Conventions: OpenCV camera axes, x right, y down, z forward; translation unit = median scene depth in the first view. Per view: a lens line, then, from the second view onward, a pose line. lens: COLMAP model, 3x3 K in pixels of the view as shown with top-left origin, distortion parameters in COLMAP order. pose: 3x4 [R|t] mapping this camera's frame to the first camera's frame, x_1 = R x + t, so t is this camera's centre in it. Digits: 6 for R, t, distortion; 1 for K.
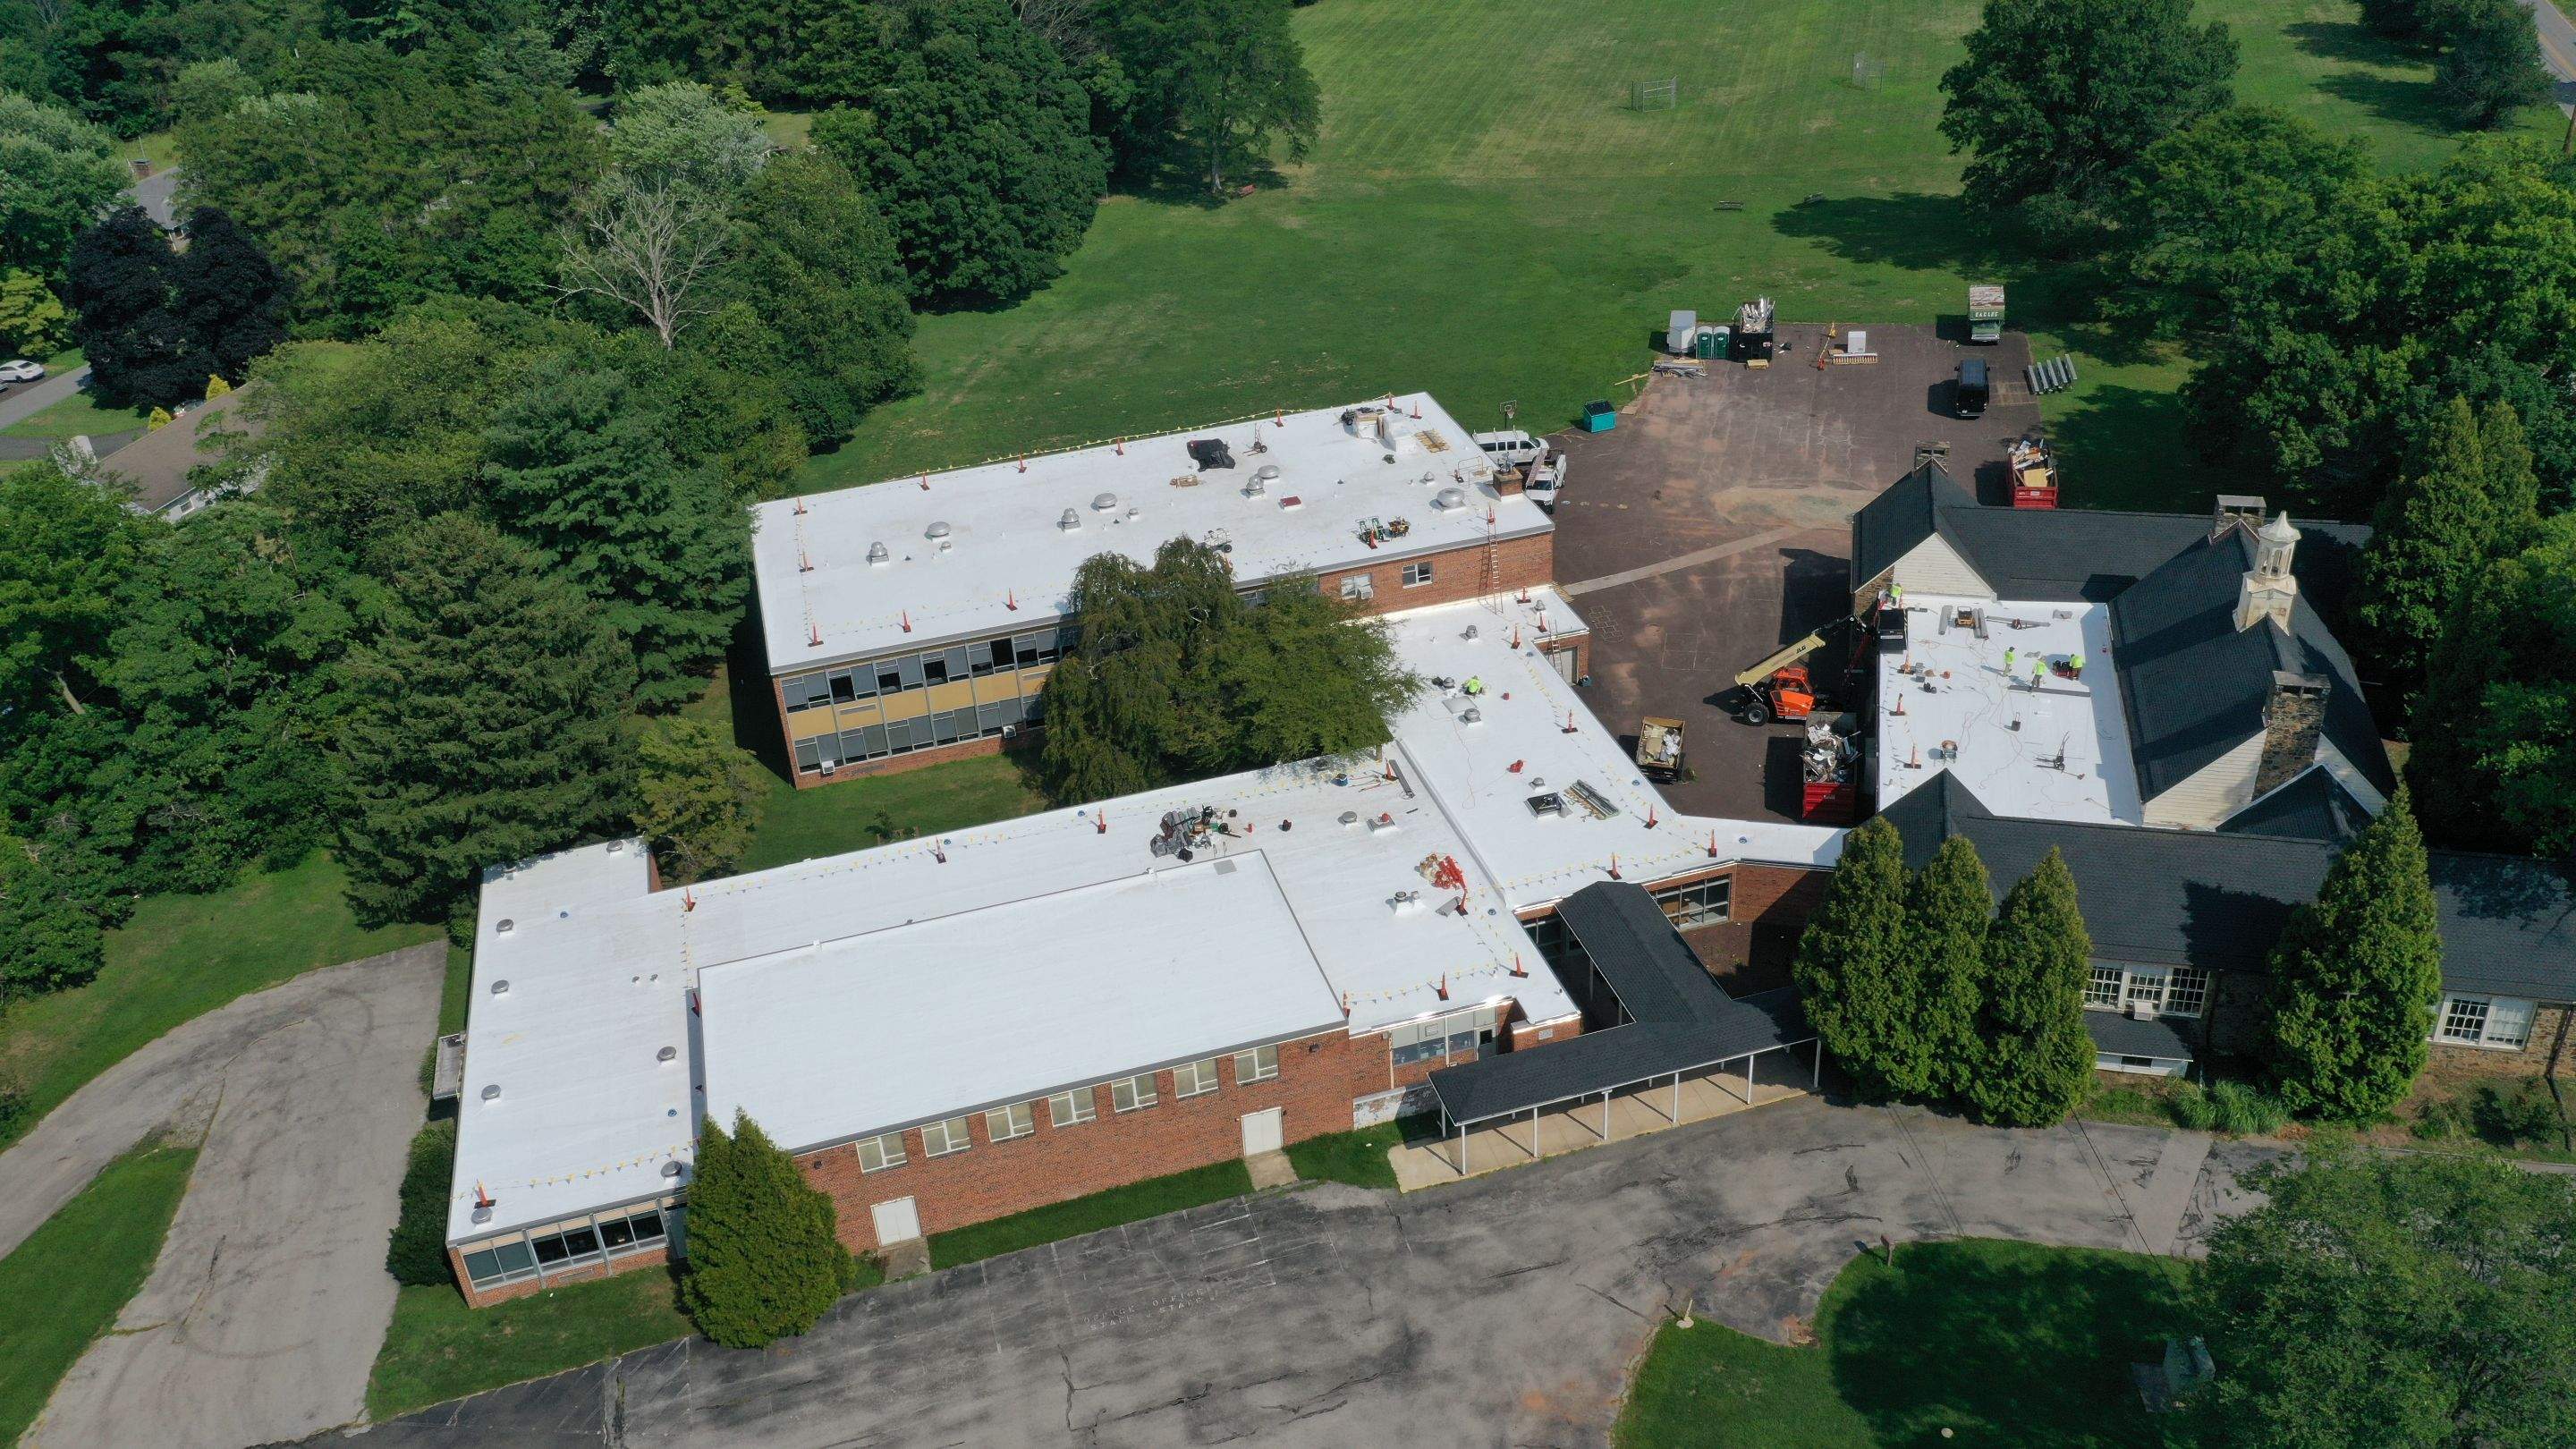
lens RADIAL K [[2051.5, 0, 1288.0], [0, 2051.5, 724.5], [0, 0, 1]] dist [0.024809, -0.006455]
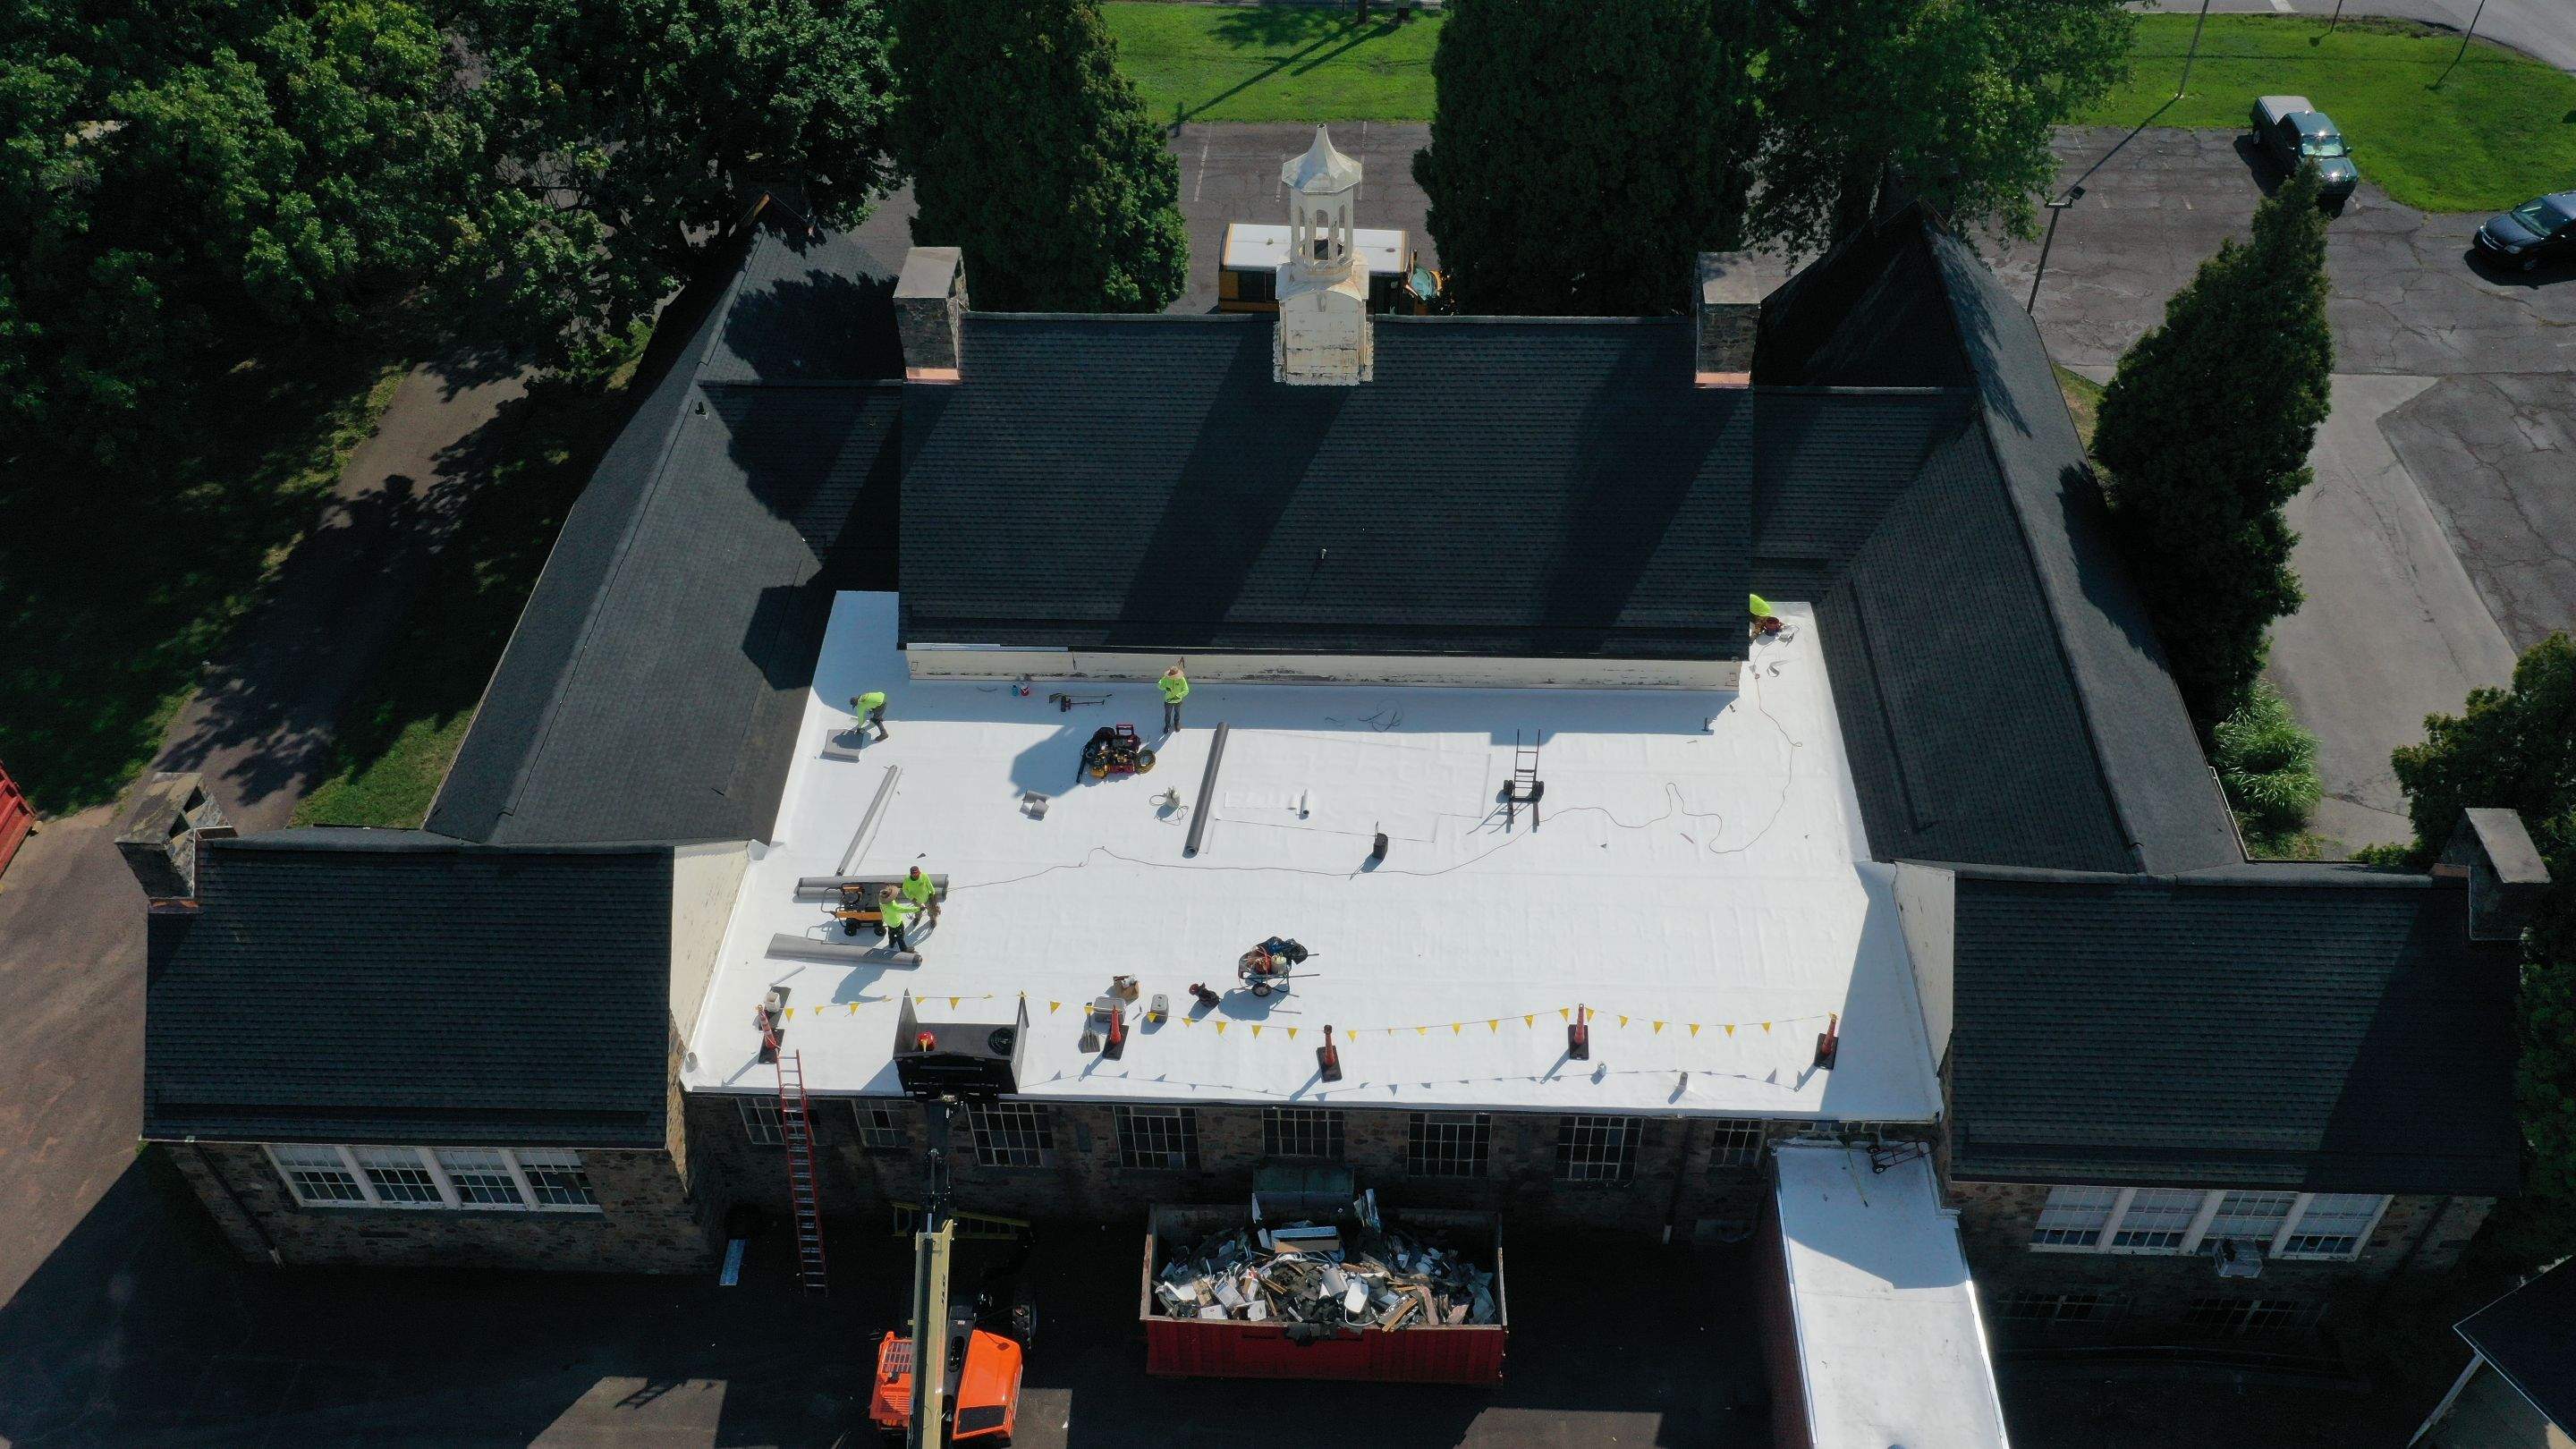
lens RADIAL K [[2052.5, 0, 1288.0], [0, 2052.5, 724.5], [0, 0, 1]] dist [0.017270, -0.002533]
pose [[-0.198082, -0.633175, 0.748233, 0.048146], [0.531179, 0.572209, 0.624840, -0.305423], [-0.823779, 0.521215, 0.222985, 0.927267]]
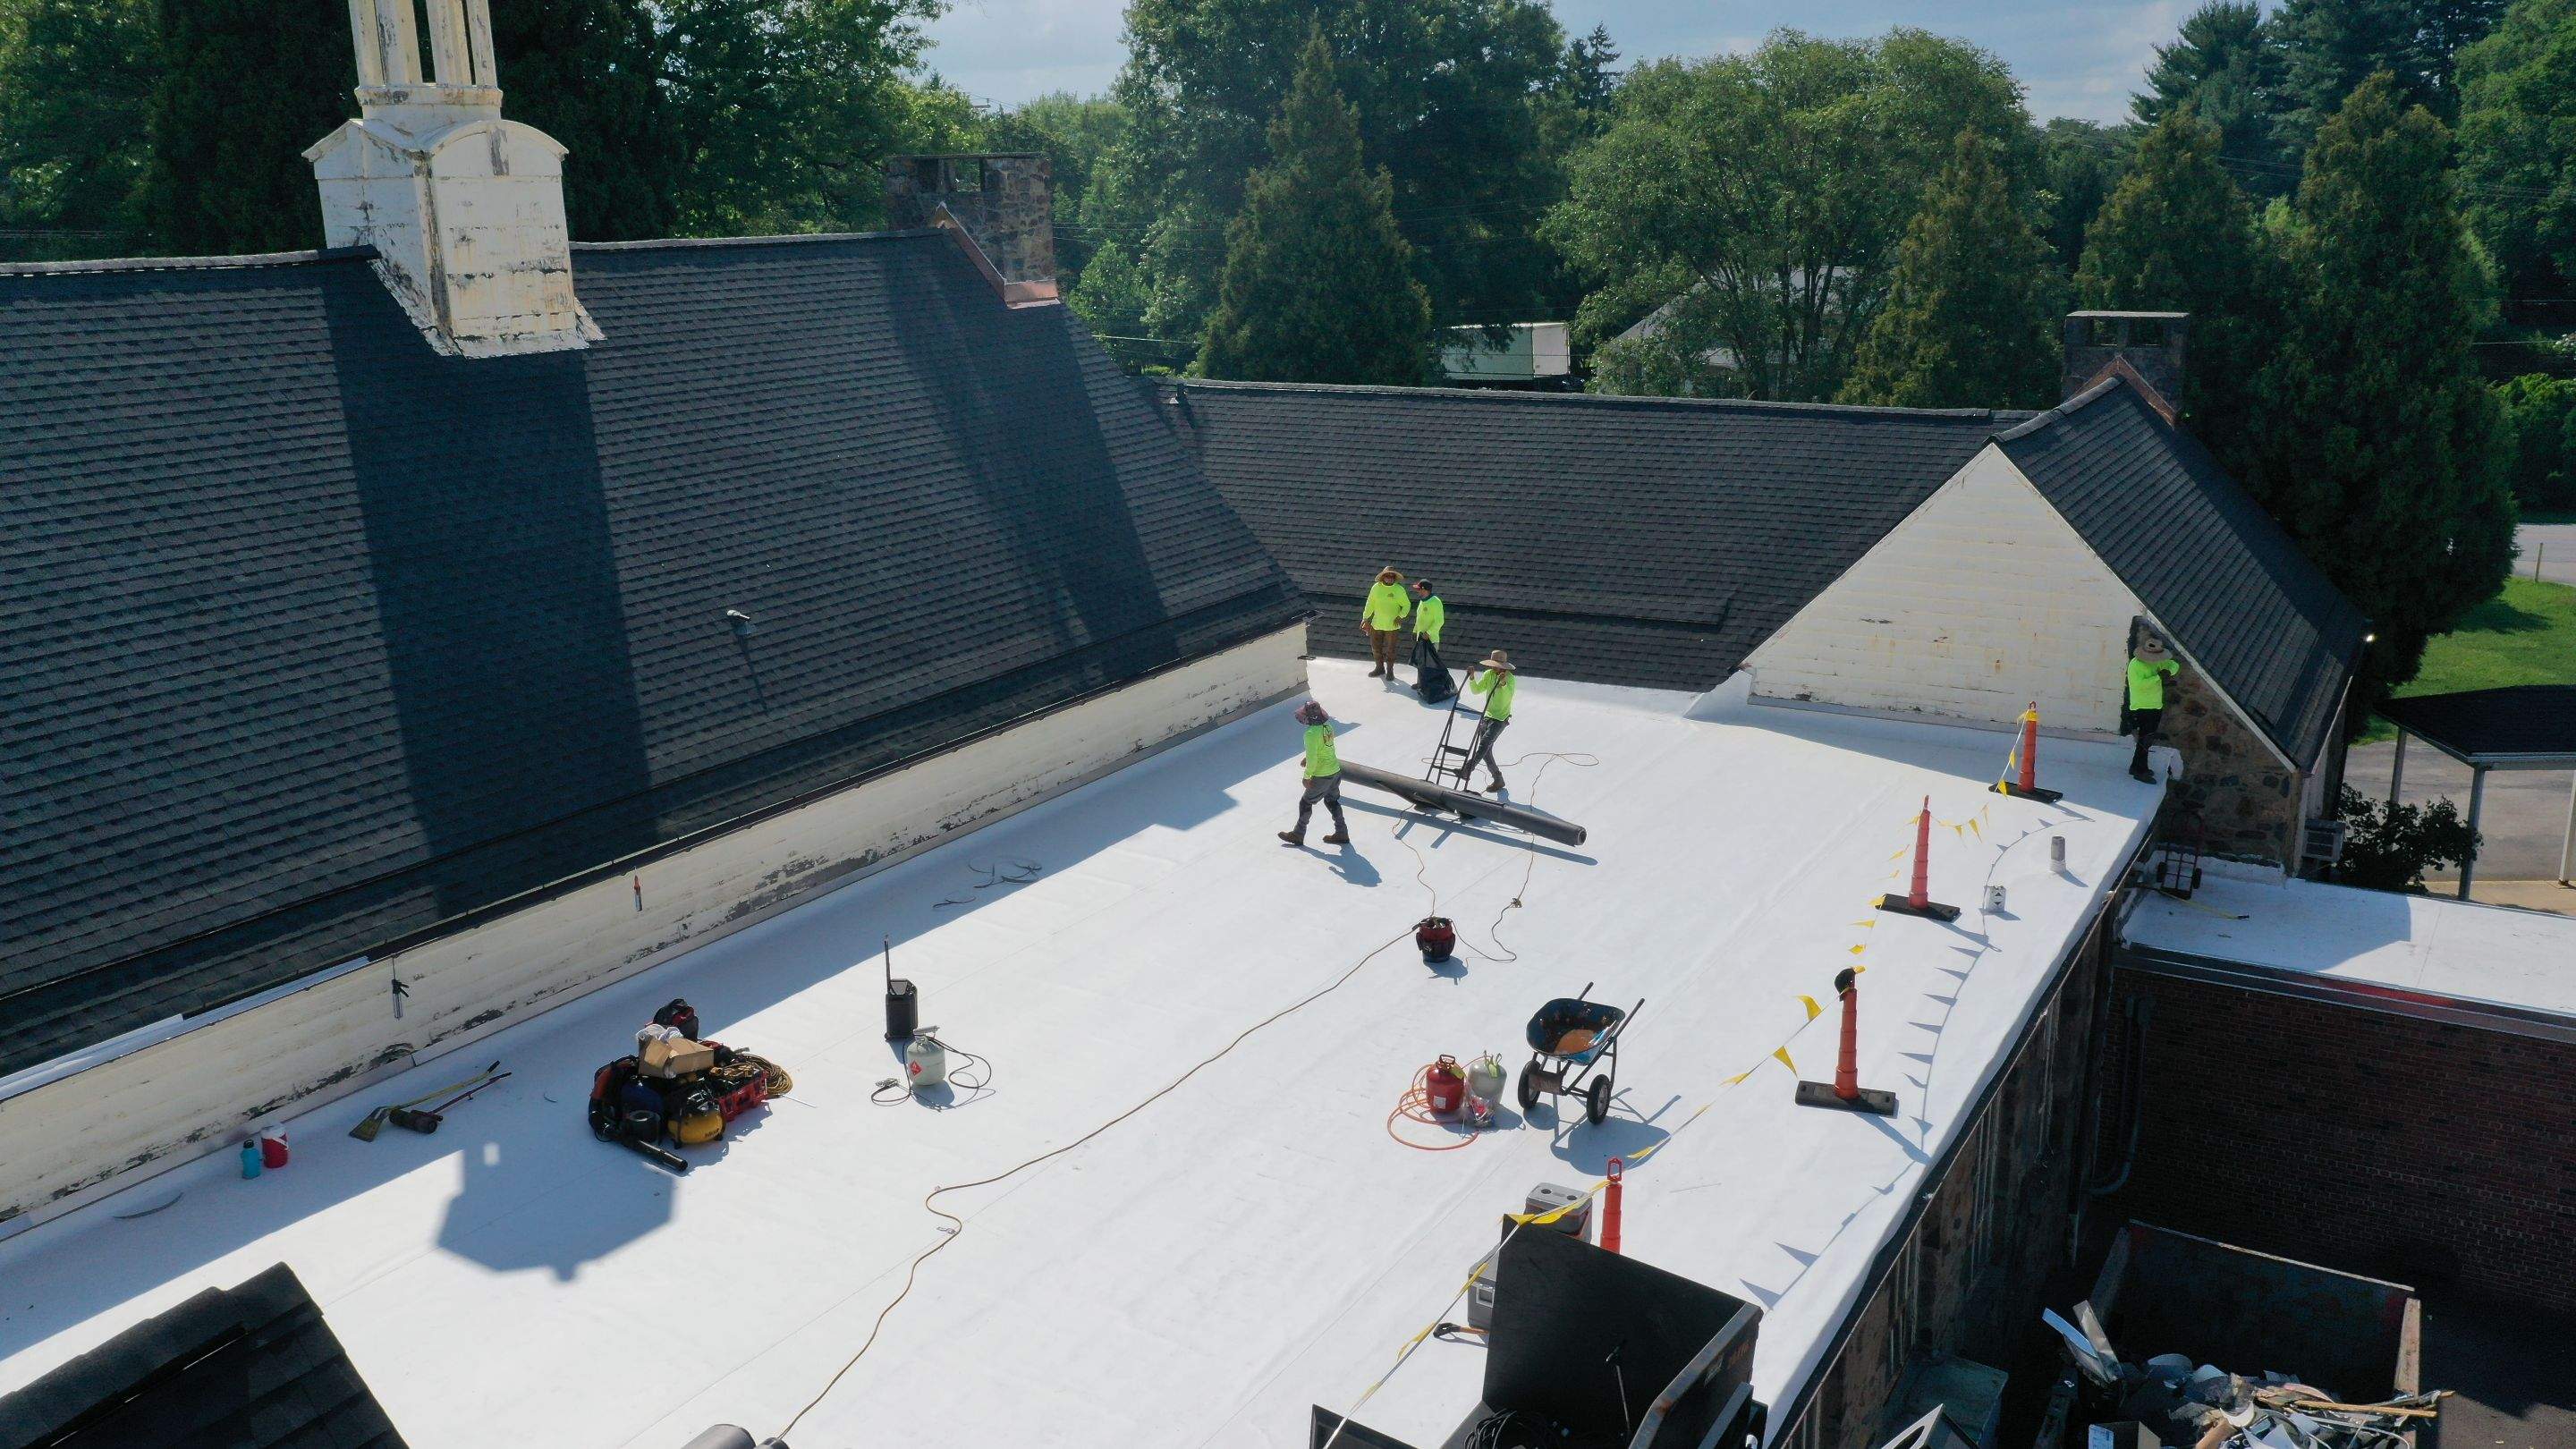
lens RADIAL K [[2052.5, 0, 1288.0], [0, 2052.5, 724.5], [0, 0, 1]] dist [0.017270, -0.002533]
pose [[-0.955055, 0.003382, 0.296408, 0.304431], [0.212306, 0.705636, 0.676020, -0.156426], [-0.206870, 0.708566, -0.674640, 1.152735]]
